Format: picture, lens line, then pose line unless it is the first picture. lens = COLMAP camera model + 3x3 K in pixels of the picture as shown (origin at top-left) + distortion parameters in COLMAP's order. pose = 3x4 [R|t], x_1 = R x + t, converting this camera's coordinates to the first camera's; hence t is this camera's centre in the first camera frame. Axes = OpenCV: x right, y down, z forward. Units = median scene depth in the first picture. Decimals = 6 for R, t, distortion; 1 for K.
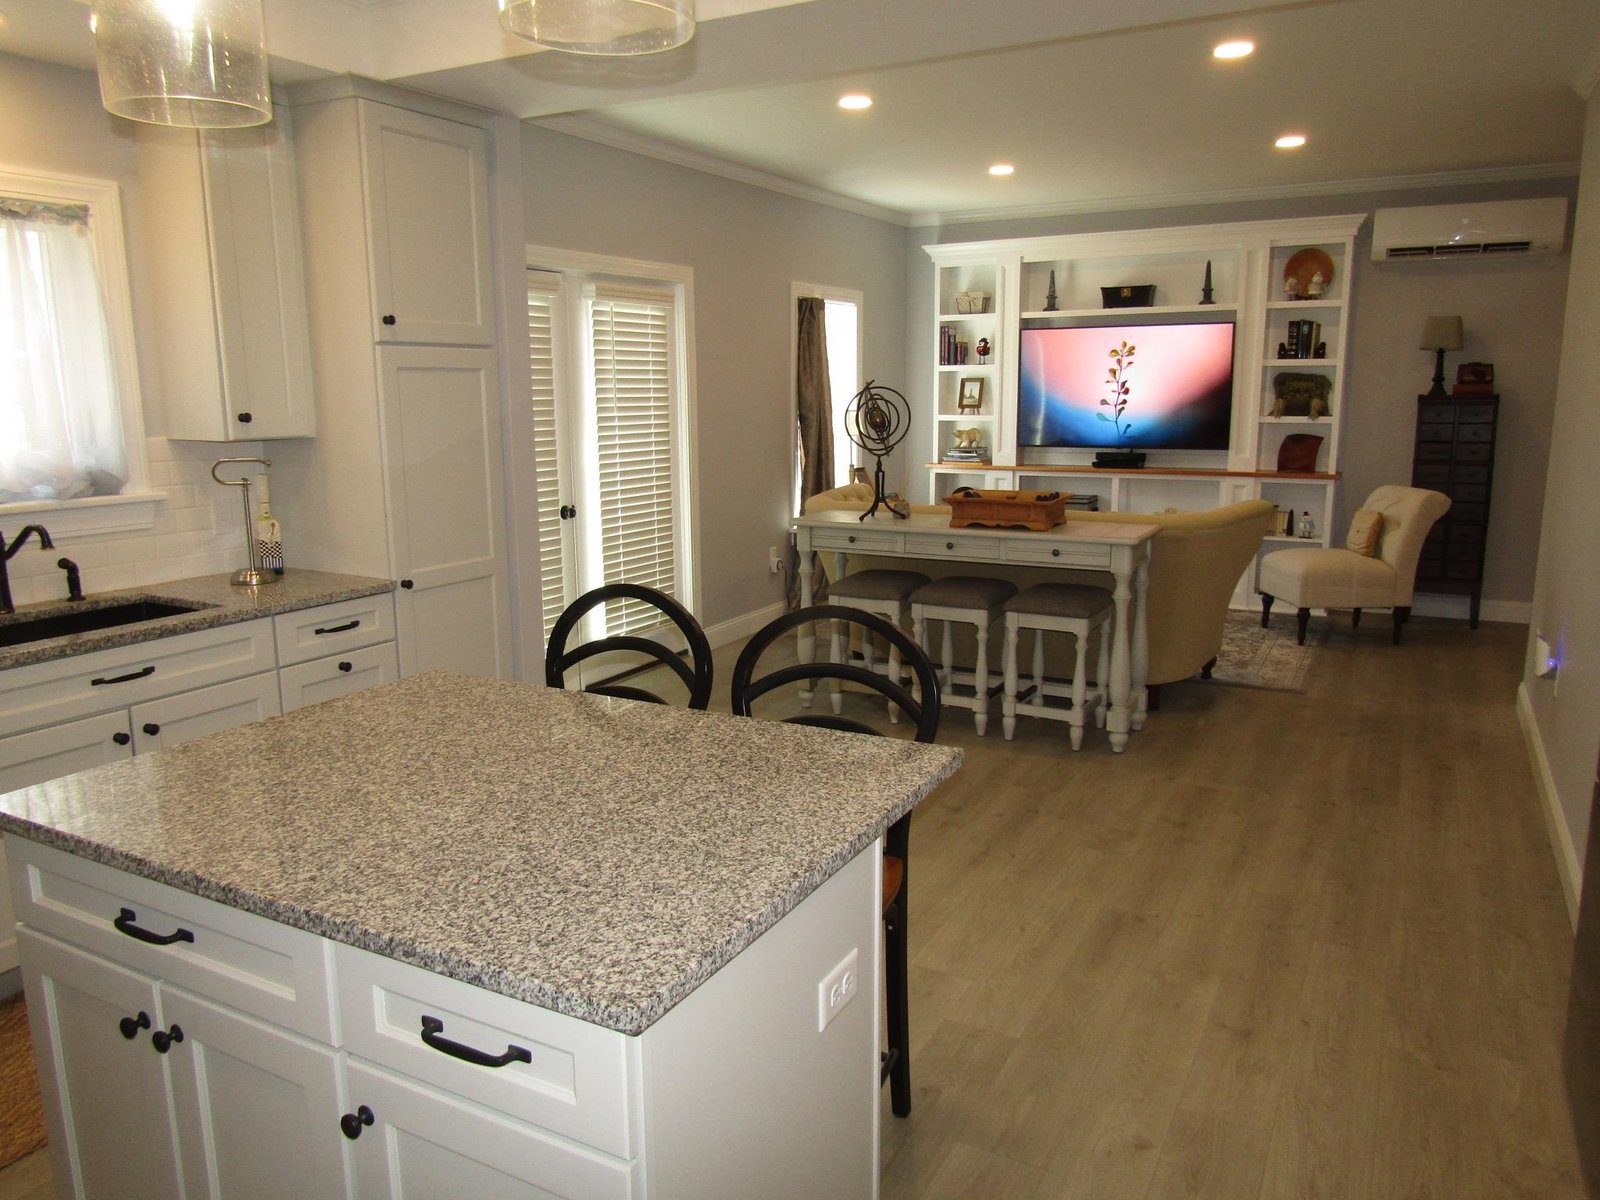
lens RADIAL K [[1137.1, 0, 780.7], [0, 1137.1, 600.9], [0, 0, 1]] dist [-0.002112, -0.003380]
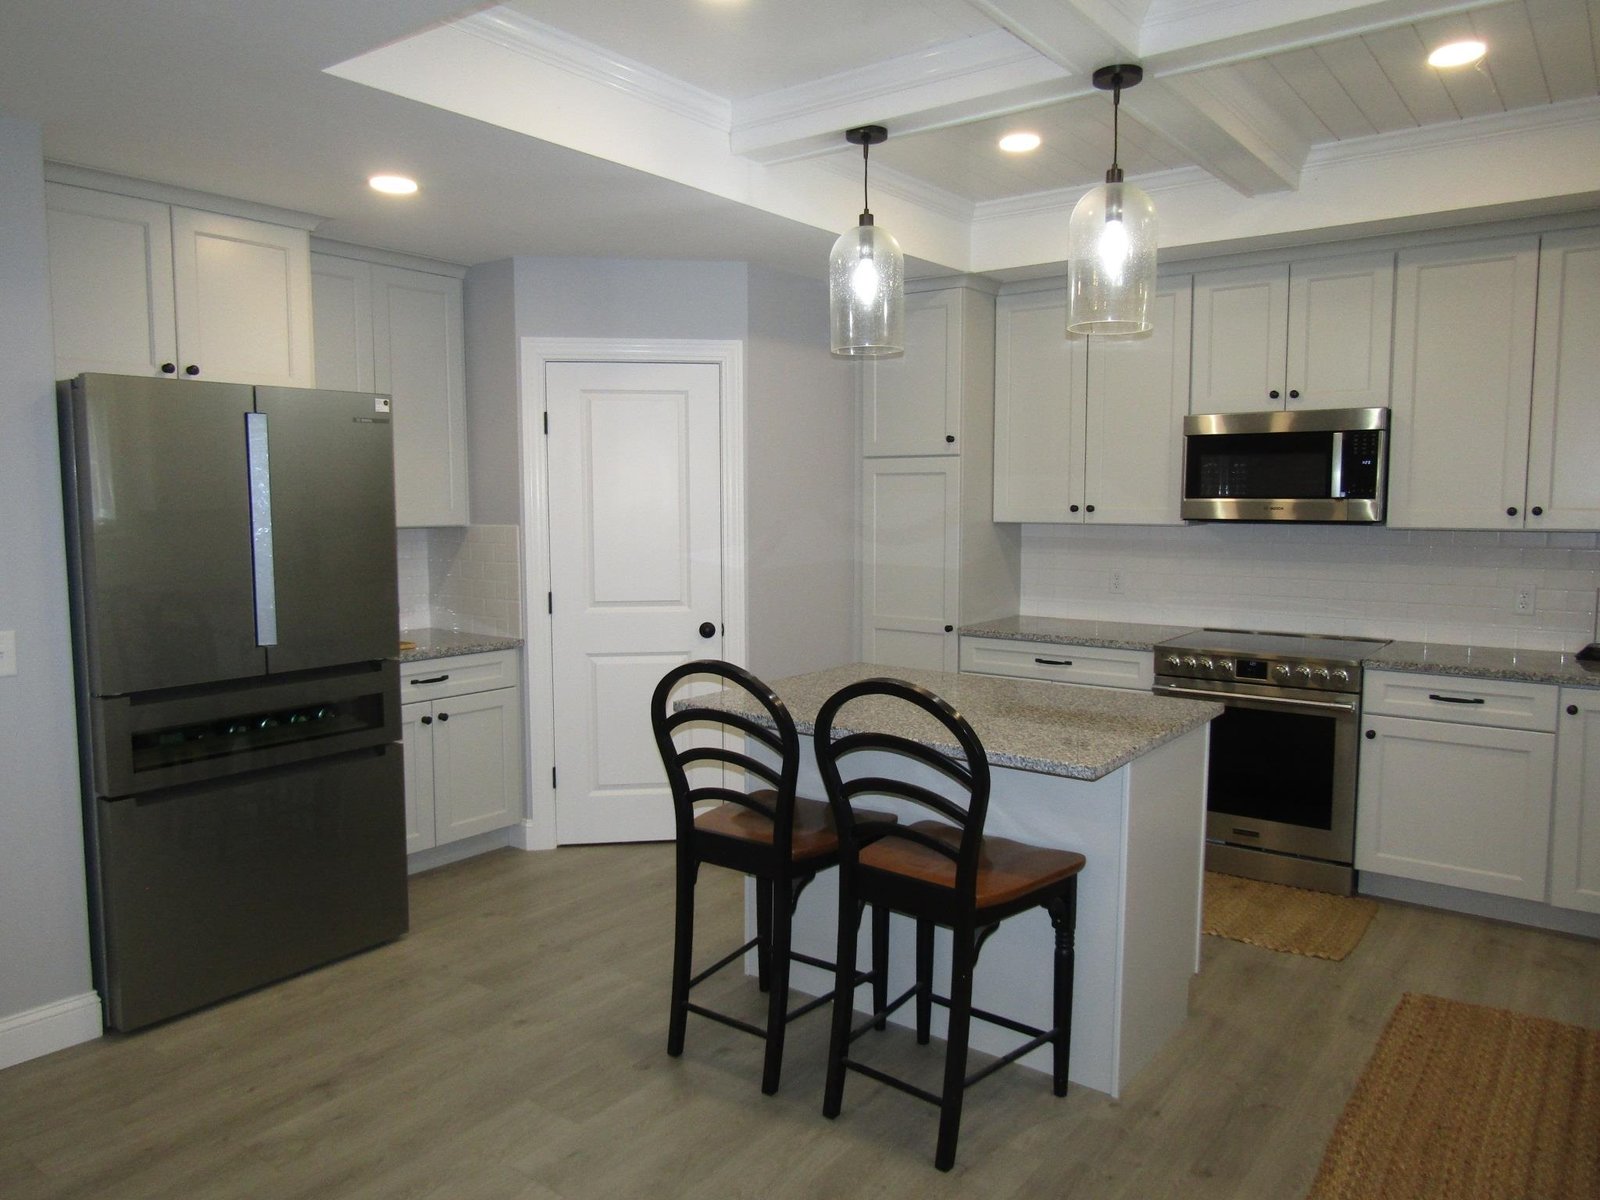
lens RADIAL K [[1132.9, 0, 800.0], [0, 1132.9, 600.0], [0, 0, 1]] dist [-0.005499, -0.002387]
pose [[-0.991446, -0.002005, 0.130503, -0.099522], [0.033991, 0.961412, 0.273005, -0.190768], [-0.126015, 0.275105, -0.953120, 1.049099]]
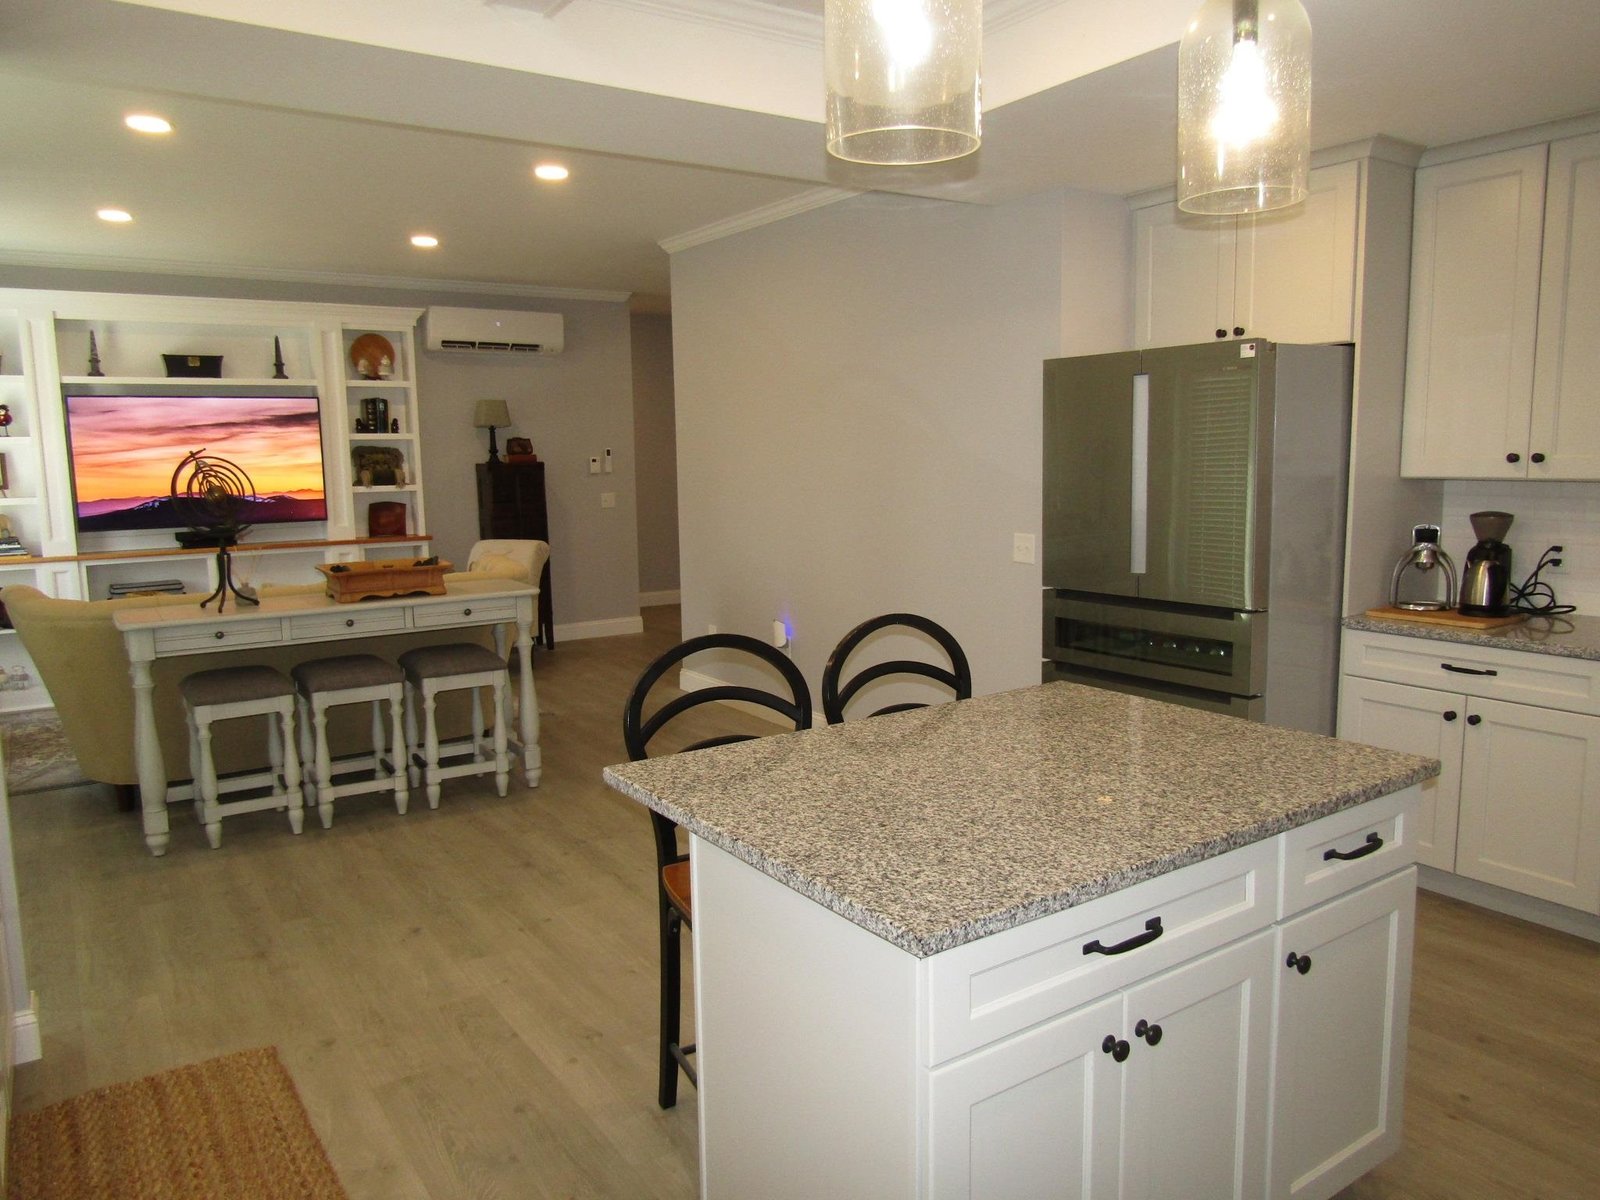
lens RADIAL K [[1139.4, 0, 808.8], [0, 1139.4, 606.6], [0, 0, 1]] dist [-0.009996, -0.000882]
pose [[0.440197, -0.122408, 0.889518, -0.535107], [0.181008, 0.982423, 0.045617, -0.037760], [-0.879467, 0.140929, 0.454617, 0.251219]]
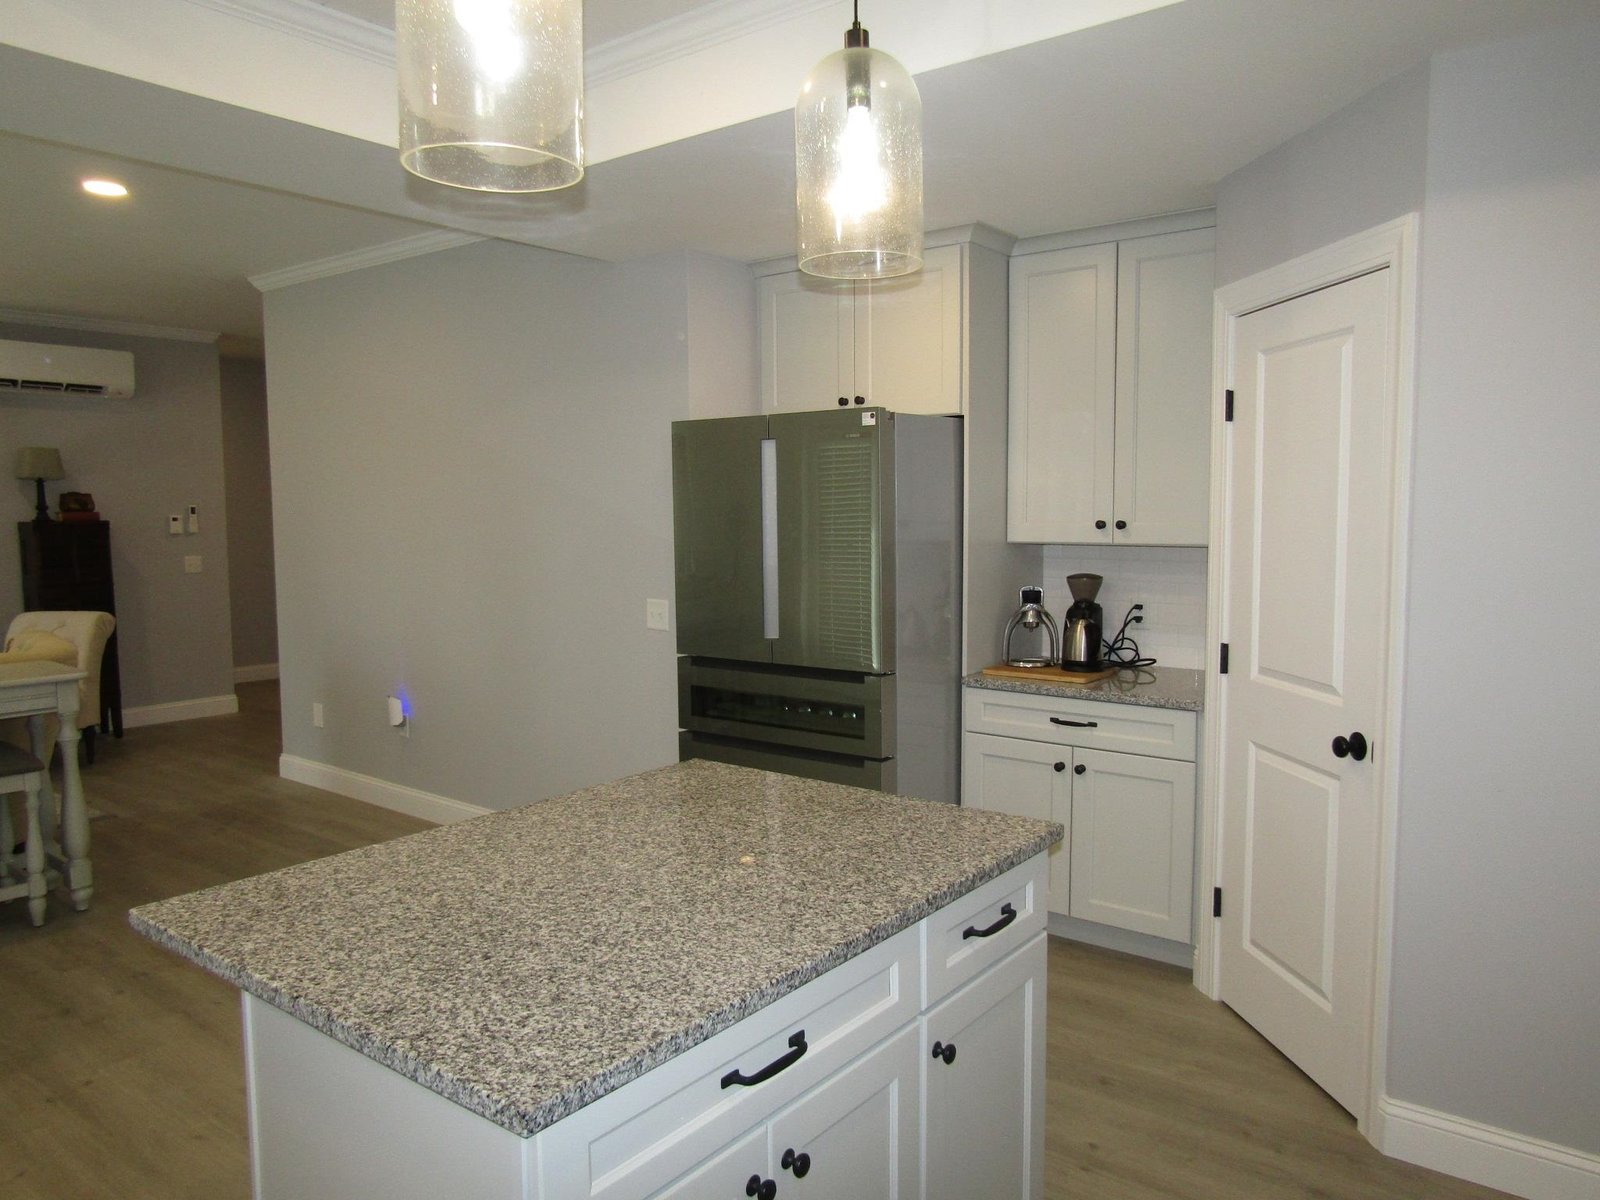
lens RADIAL K [[1135.6, 0, 807.9], [0, 1135.6, 602.2], [0, 0, 1]] dist [-0.009758, -0.003857]
pose [[0.143057, -0.076747, 0.986734, -0.488958], [0.189393, 0.980687, 0.048818, -0.041003], [-0.971424, 0.179897, 0.154829, 0.257313]]
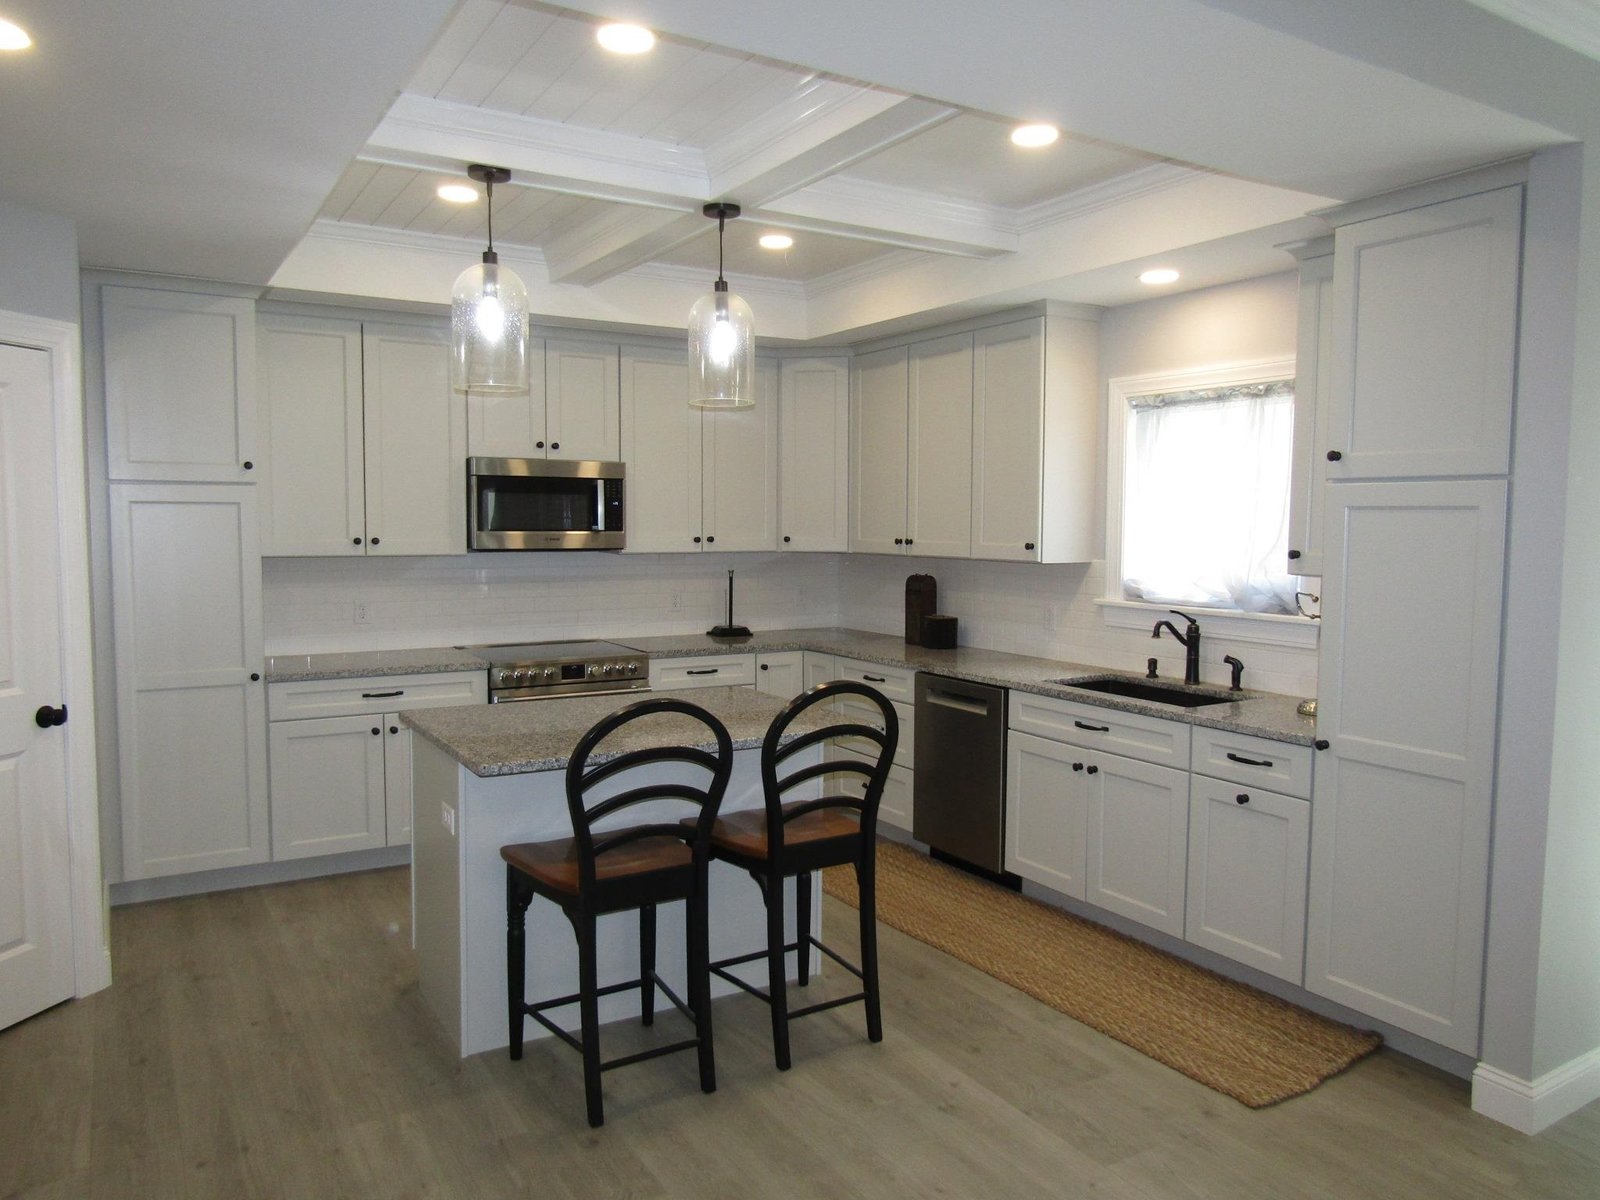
lens RADIAL K [[1127.0, 0, 794.8], [0, 1127.0, 603.8], [0, 0, 1]] dist [-0.010108, -0.001022]
pose [[-0.493416, 0.070234, -0.866953, 0.511641], [-0.165196, 0.971025, 0.172685, -0.166716], [0.853962, 0.228423, -0.467517, 0.832748]]
